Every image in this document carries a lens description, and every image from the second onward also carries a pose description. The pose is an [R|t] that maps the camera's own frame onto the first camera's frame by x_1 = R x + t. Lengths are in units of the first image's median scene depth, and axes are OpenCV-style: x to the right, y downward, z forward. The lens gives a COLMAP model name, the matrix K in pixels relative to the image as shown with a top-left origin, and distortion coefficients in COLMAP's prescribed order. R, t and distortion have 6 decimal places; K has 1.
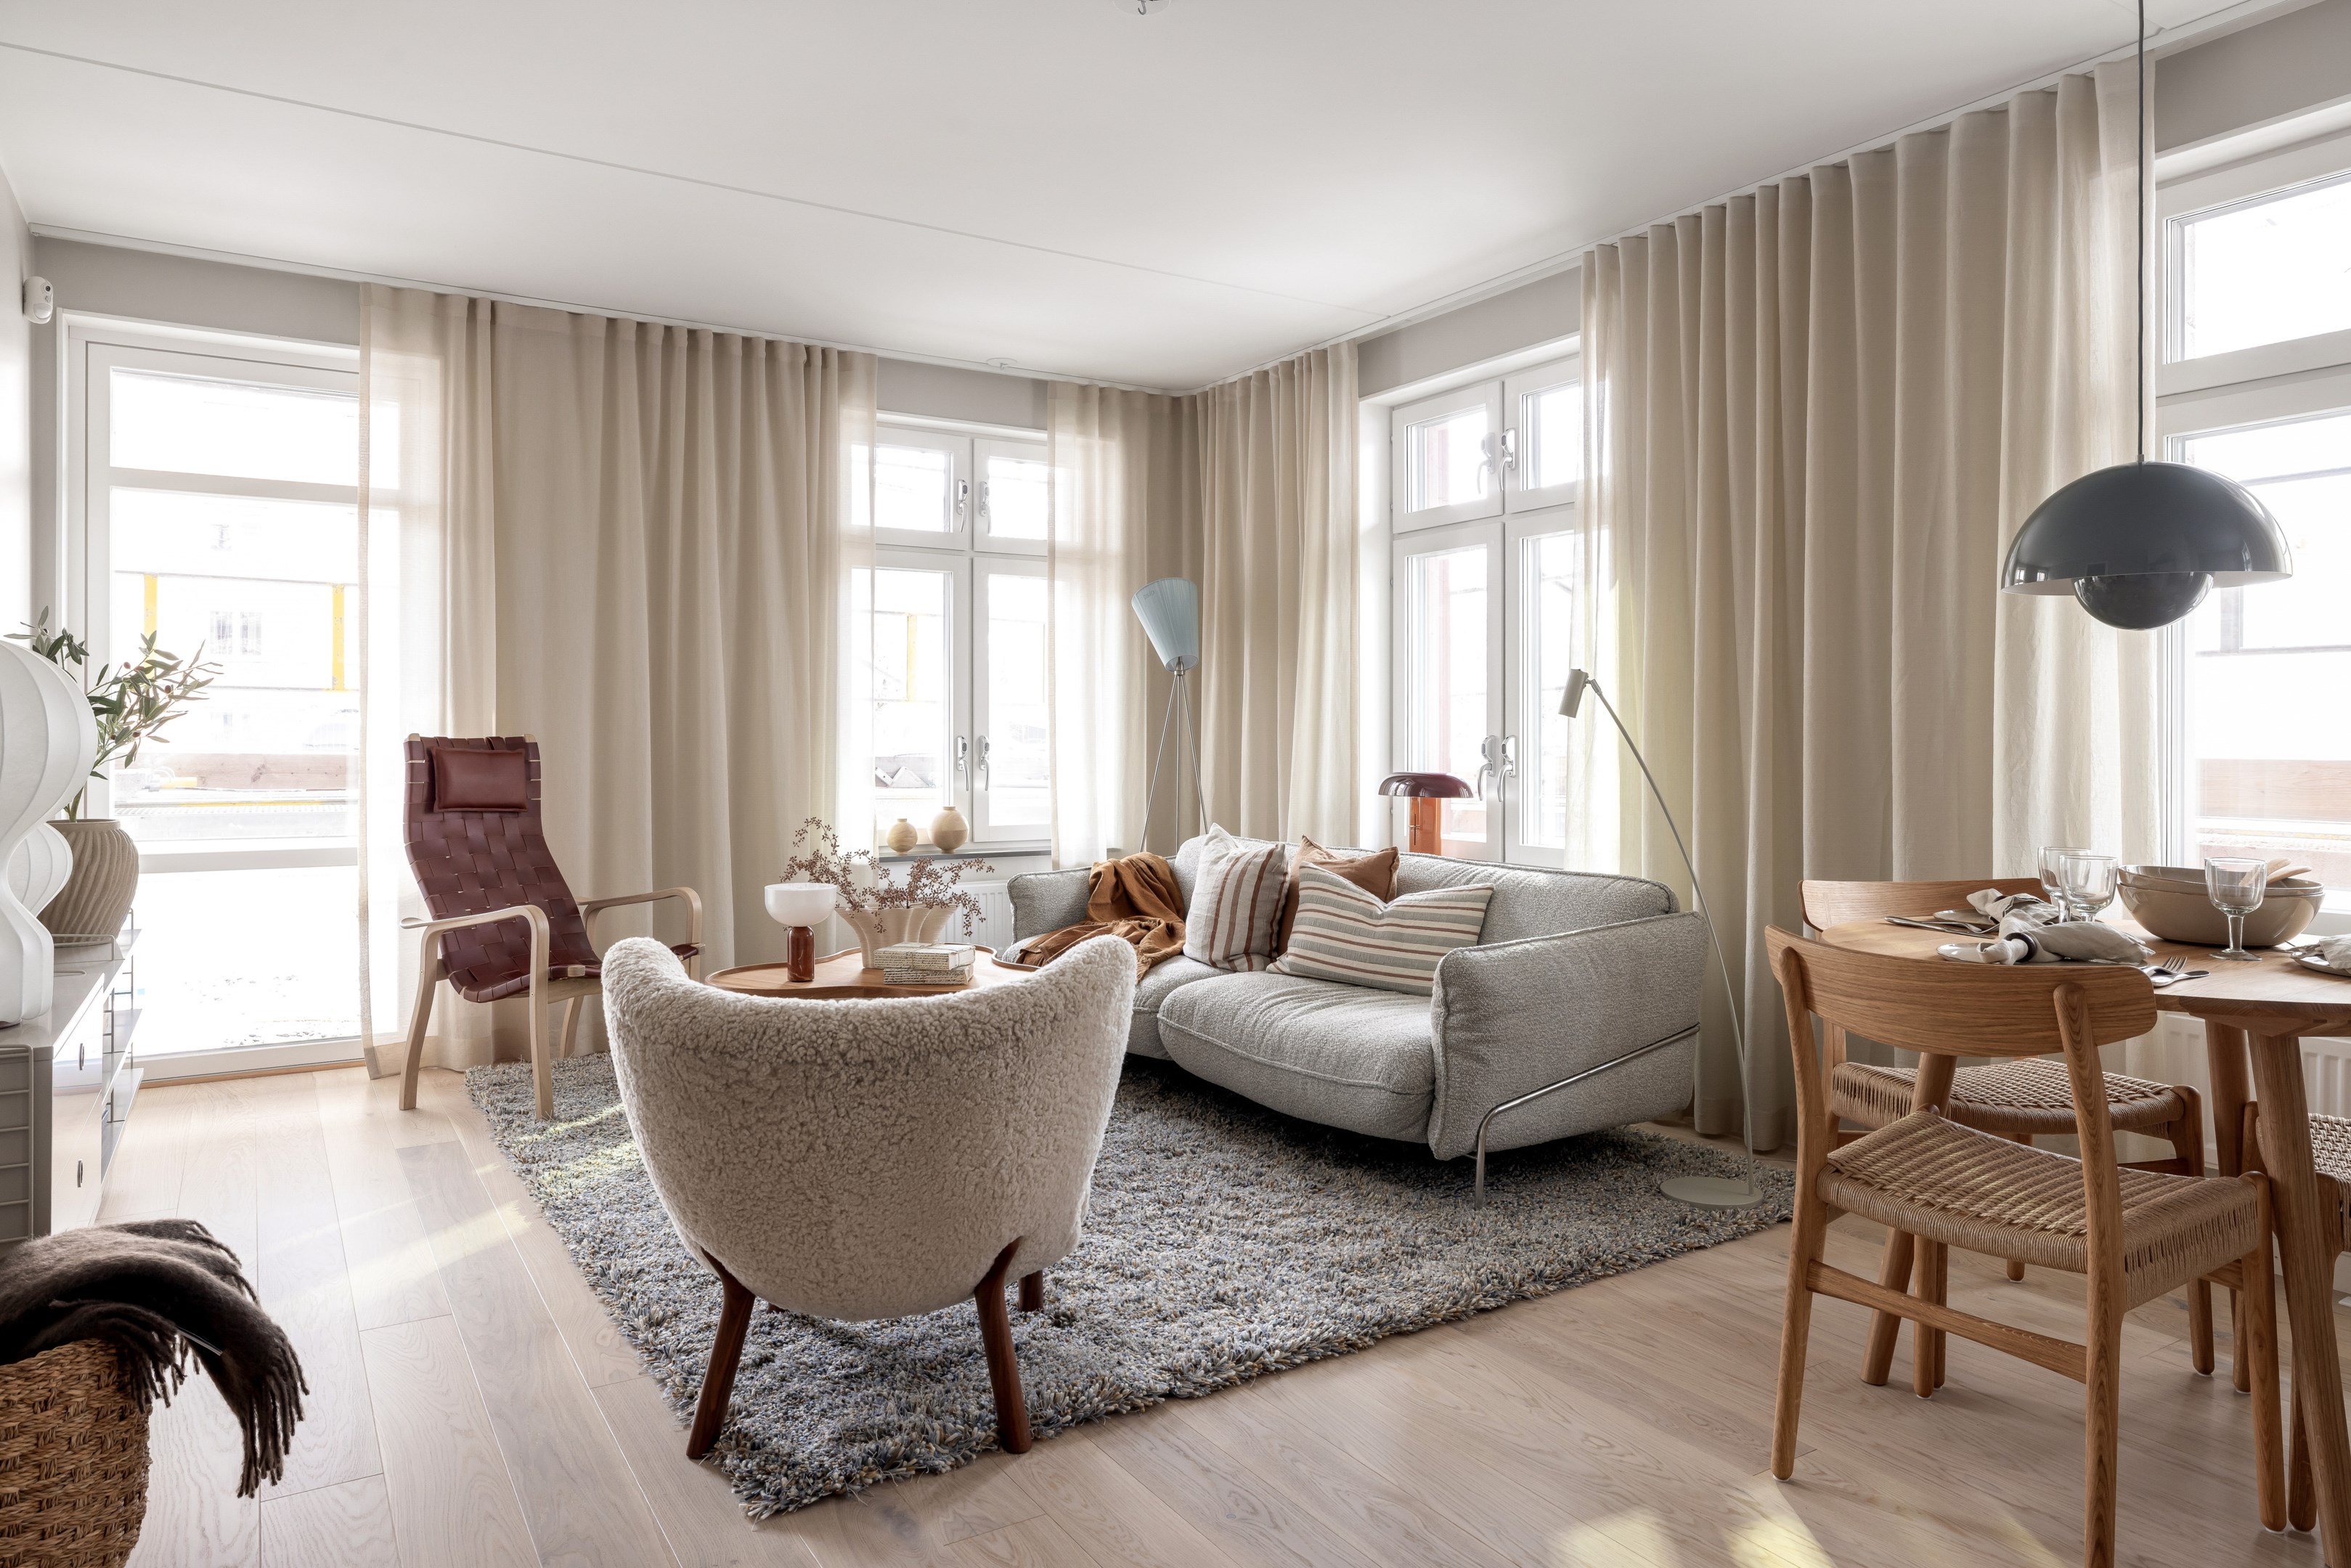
lens RADIAL K [[1489.9, 0, 1176.2], [0, 1489.9, 756.4], [0, 0, 1]] dist [0.002948, 0.000448]
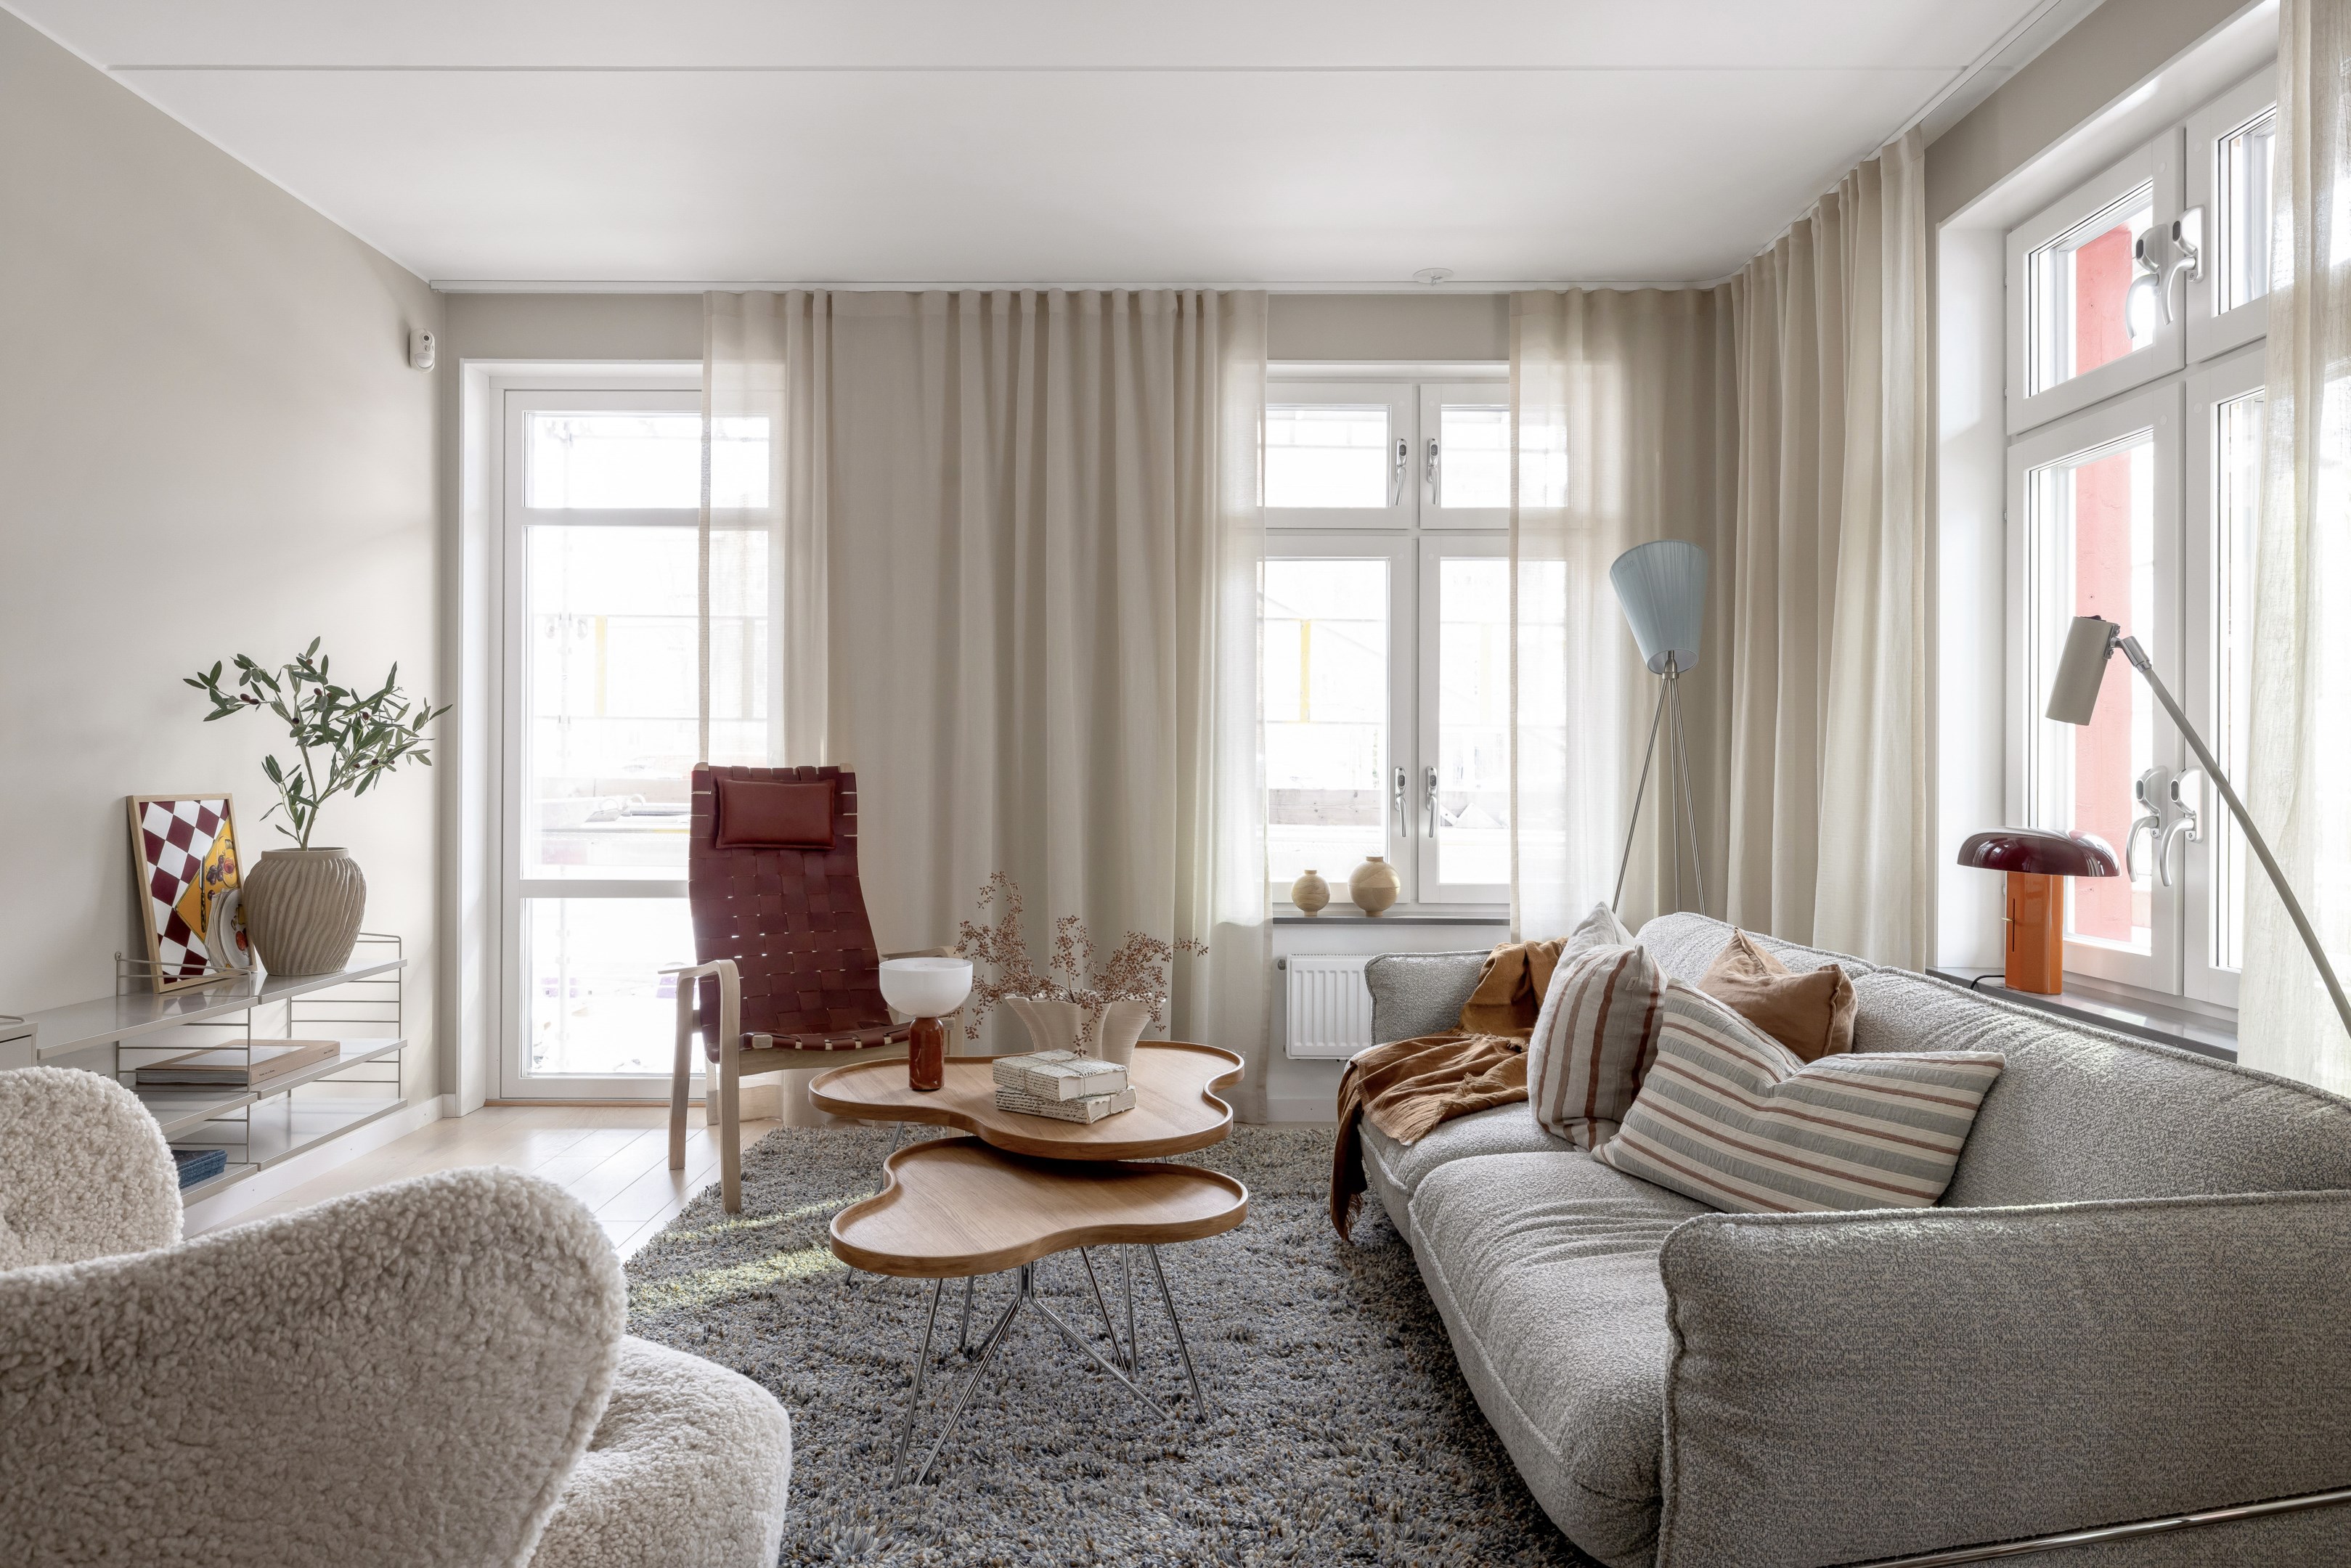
lens RADIAL K [[1449.3, 0, 1175.5], [0, 1449.3, 784.0], [0, 0, 1]] dist [0.007694, 0.000719]
pose [[0.845140, 0.007179, -0.534496, 0.192805], [-0.008772, 0.999961, -0.000440, -0.003955], [0.534472, 0.005060, 0.845171, 0.344264]]
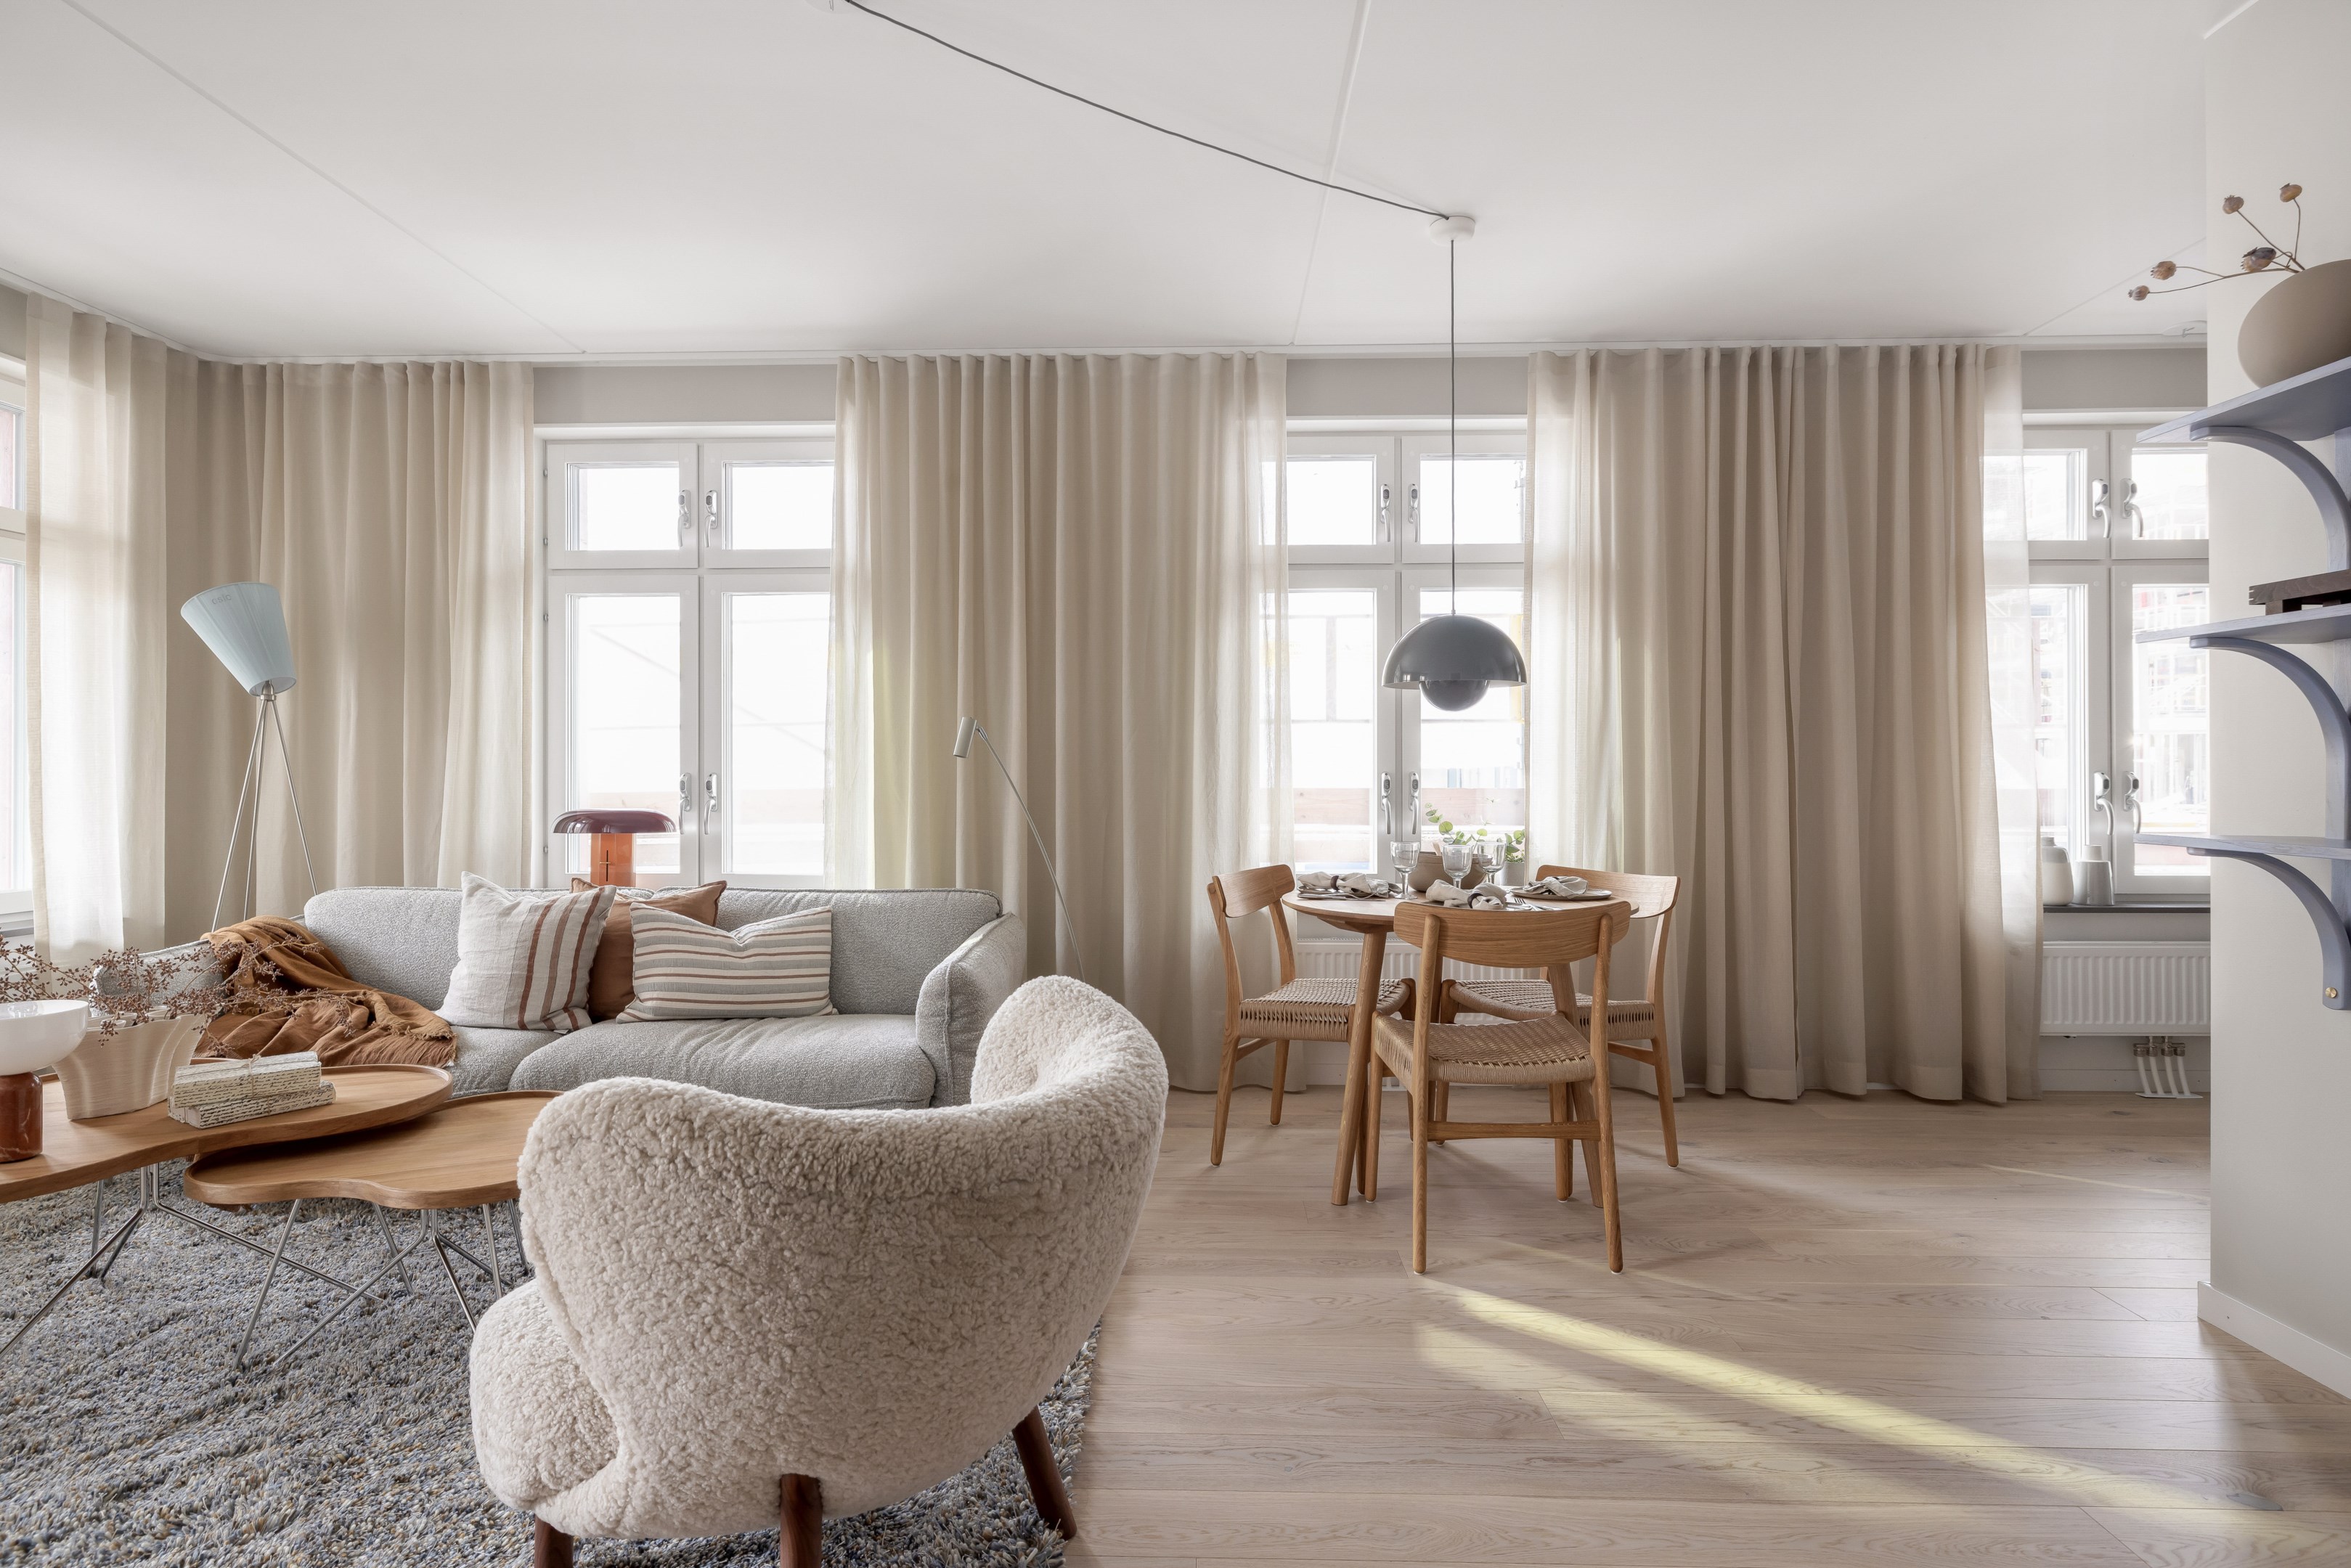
lens RADIAL K [[1198.6, 0, 1175.5], [0, 1198.6, 784.0], [0, 0, 1]] dist [-0.001689, -0.000281]
pose [[0.552849, -0.008067, 0.833242, -0.313605], [0.012751, 0.999918, 0.001220, -0.002819], [-0.833184, 0.009950, 0.552906, 0.235833]]
